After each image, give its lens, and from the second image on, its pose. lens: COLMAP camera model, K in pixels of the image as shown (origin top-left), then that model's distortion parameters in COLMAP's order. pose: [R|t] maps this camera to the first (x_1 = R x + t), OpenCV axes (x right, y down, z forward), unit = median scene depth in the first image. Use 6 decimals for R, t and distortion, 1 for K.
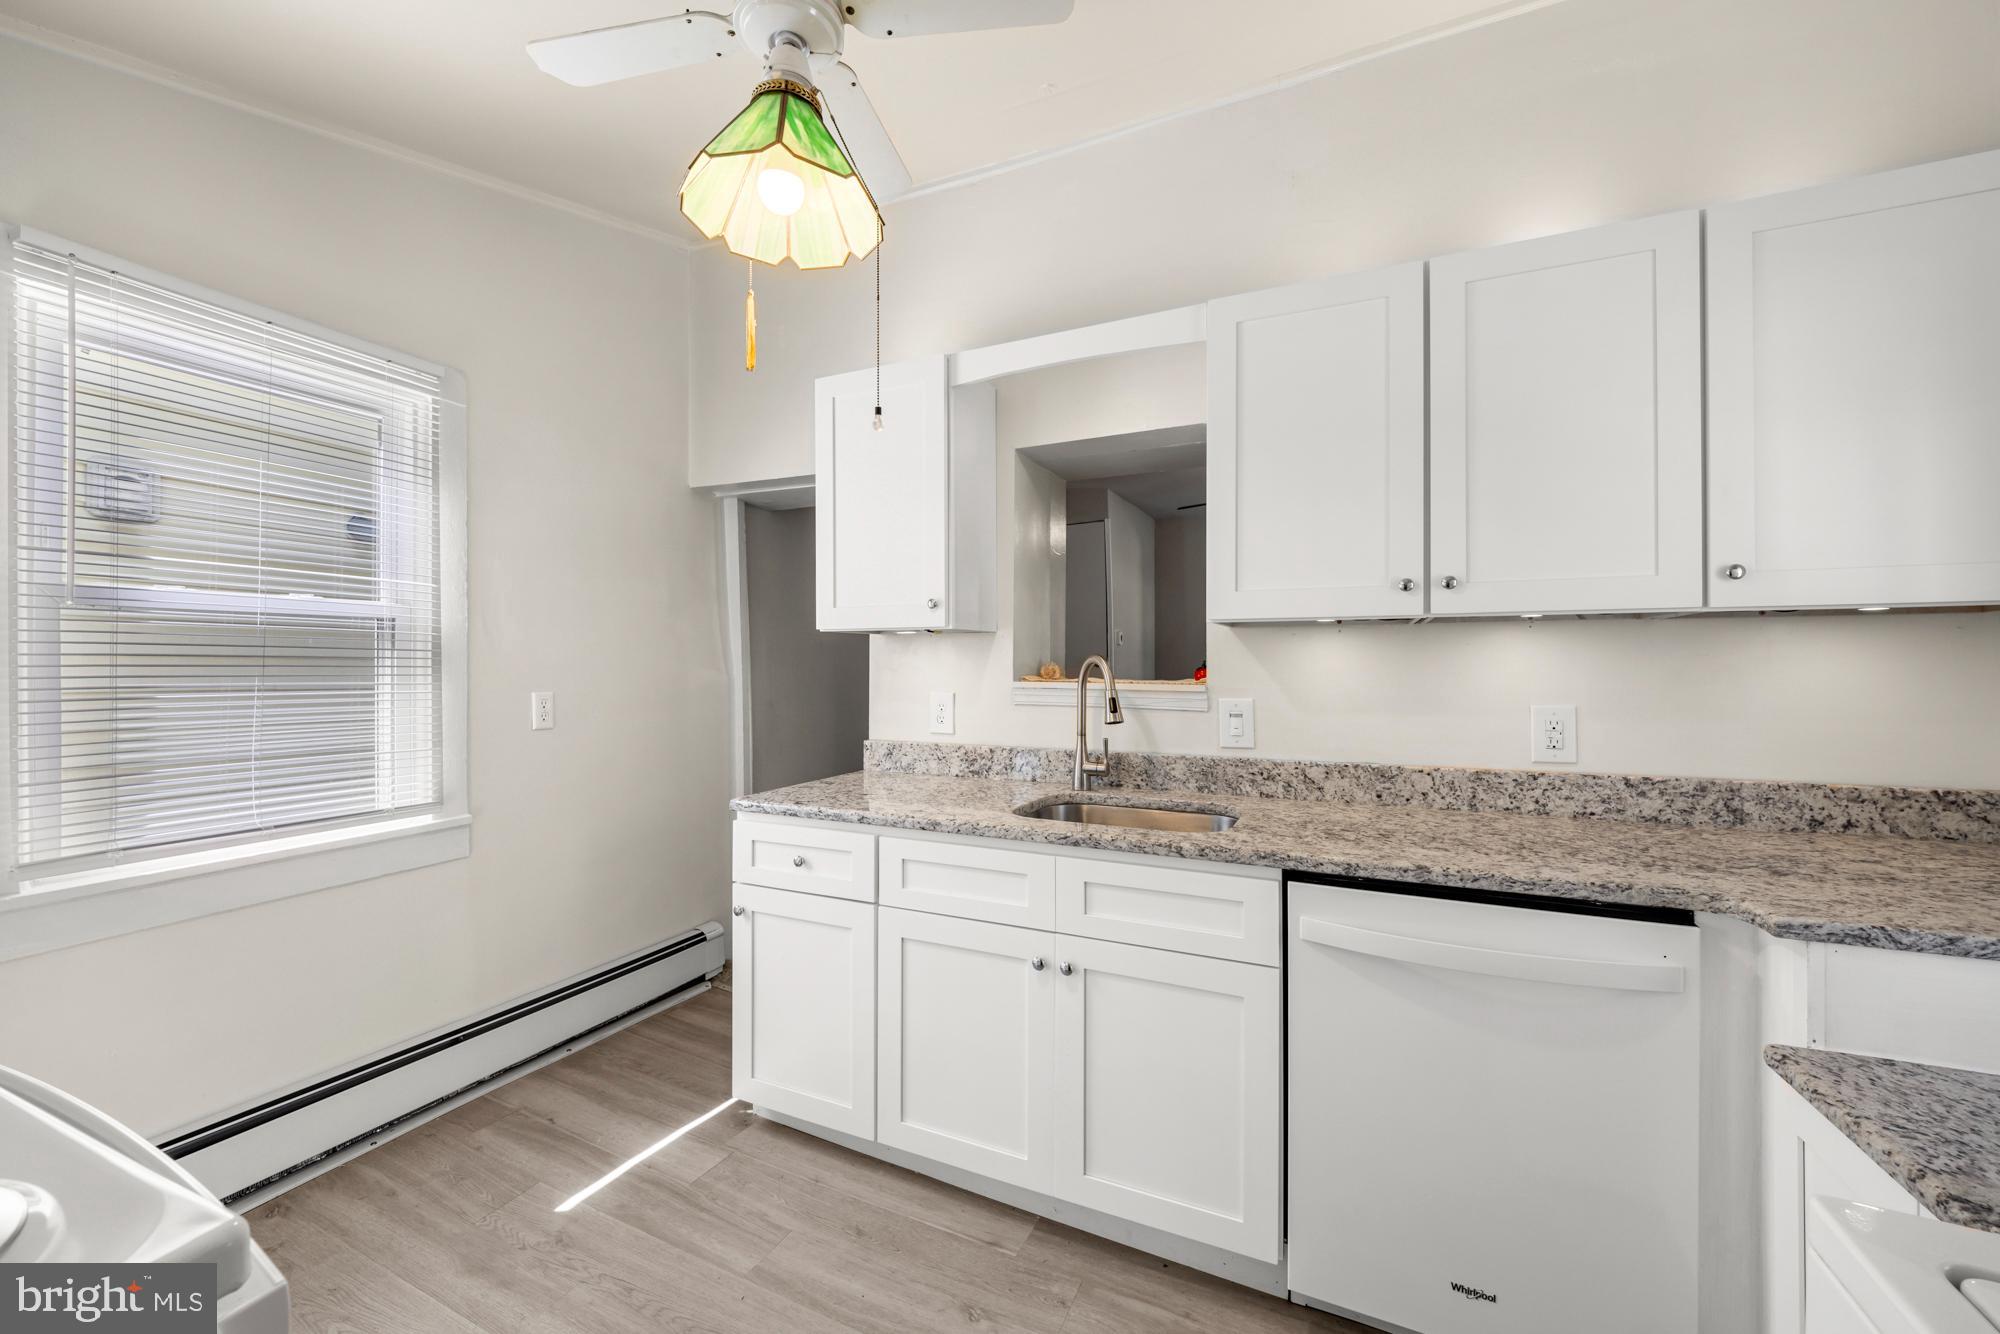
lens RADIAL K [[774.0, 0, 984.4], [0, 774.0, 665.2], [0, 0, 1]] dist [-0.008192, -0.000884]
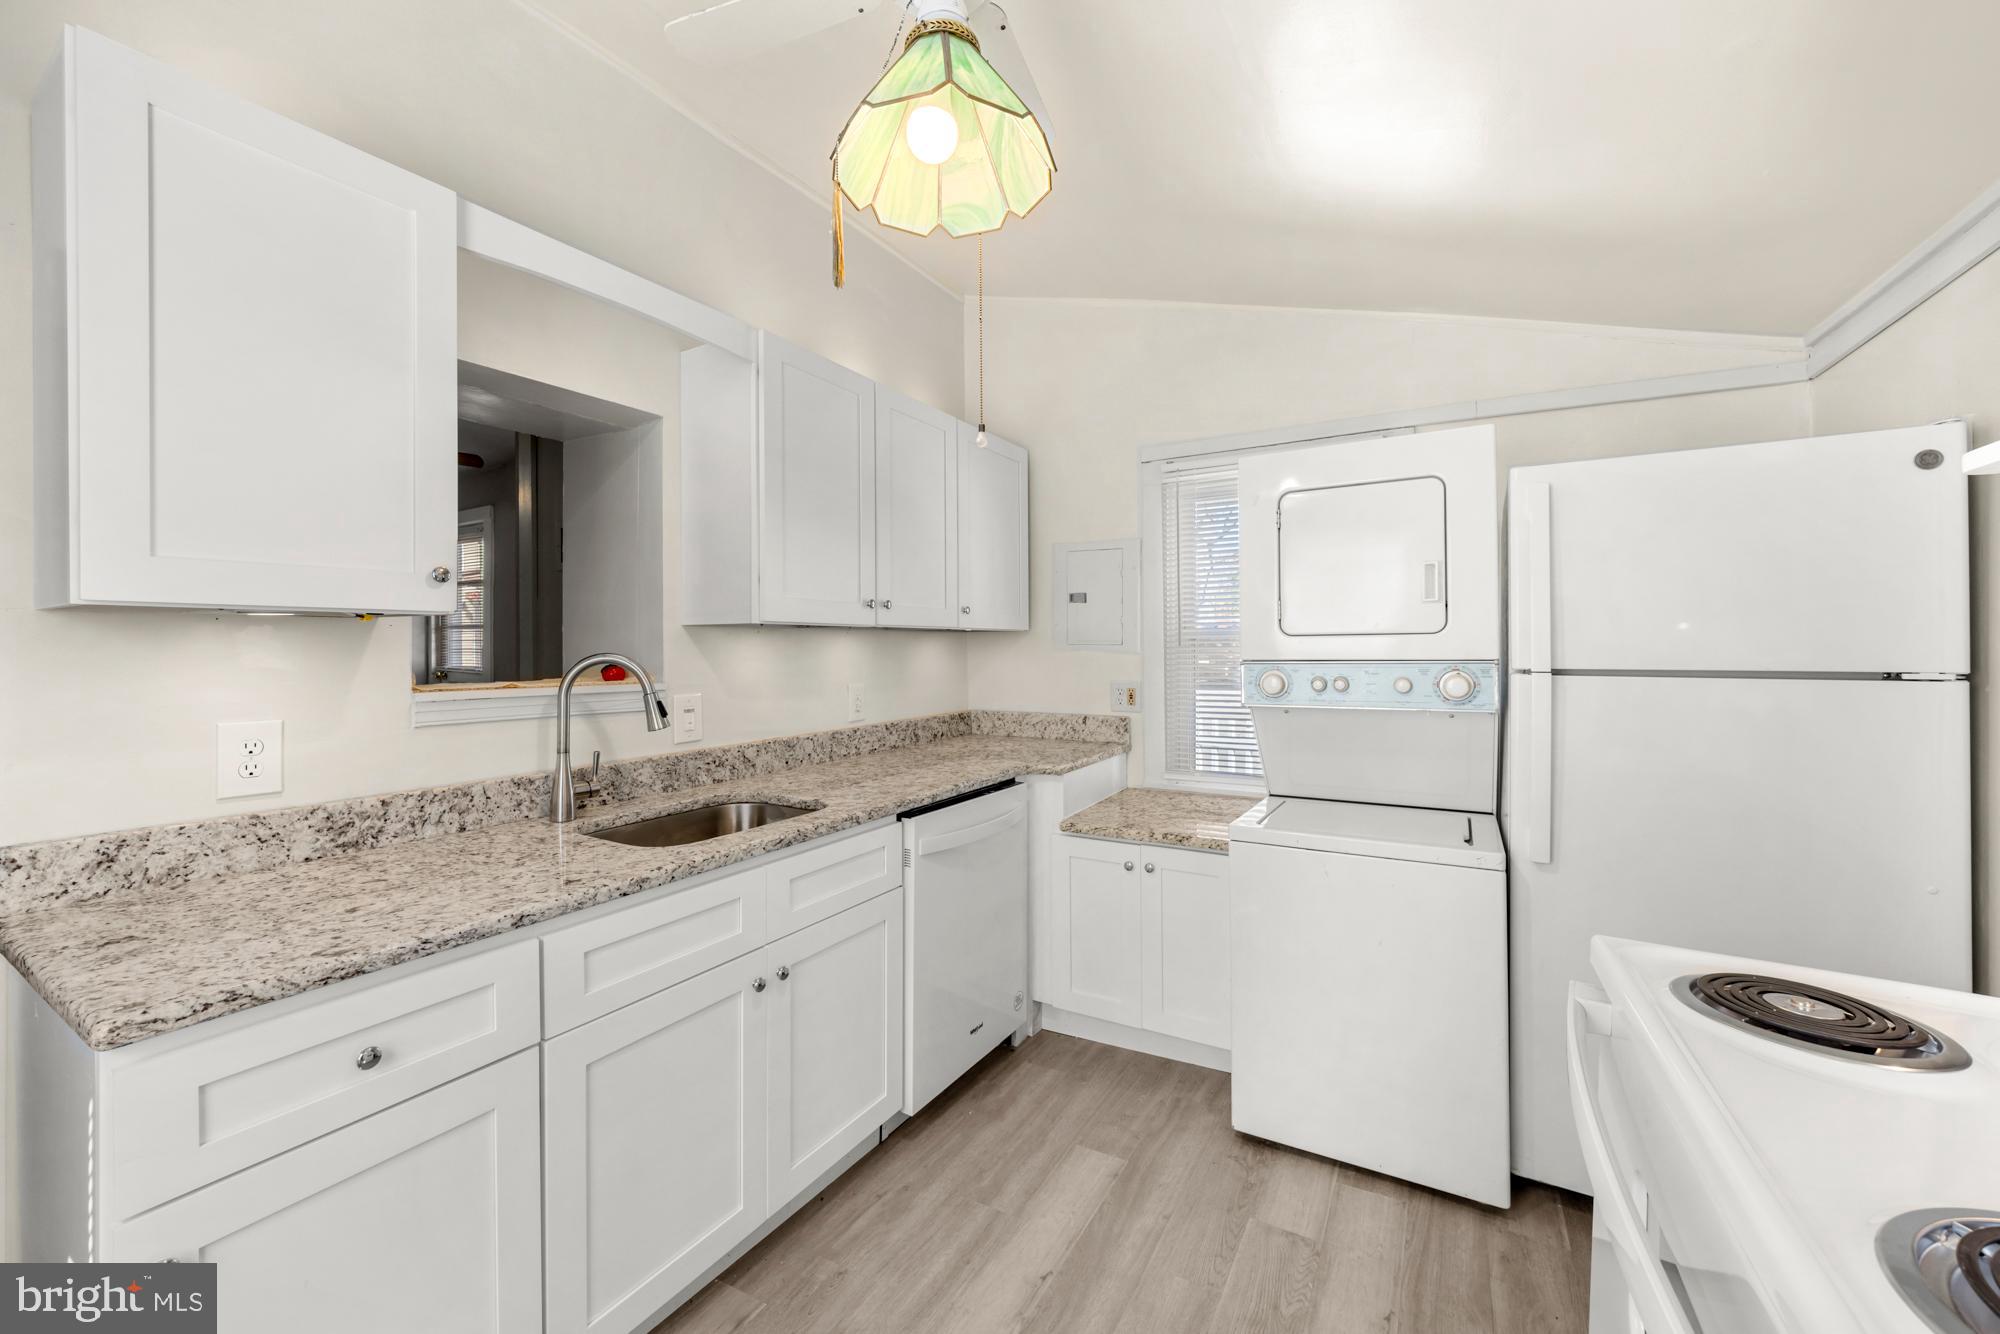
lens RADIAL K [[774.0, 0, 986.7], [0, 774.0, 647.4], [0, 0, 1]] dist [-0.008192, -0.000884]
pose [[0.100560, -0.003128, 0.994926, -0.697882], [0.007375, 0.999970, 0.002399, -0.020325], [-0.994904, 0.007096, 0.100580, 0.523554]]
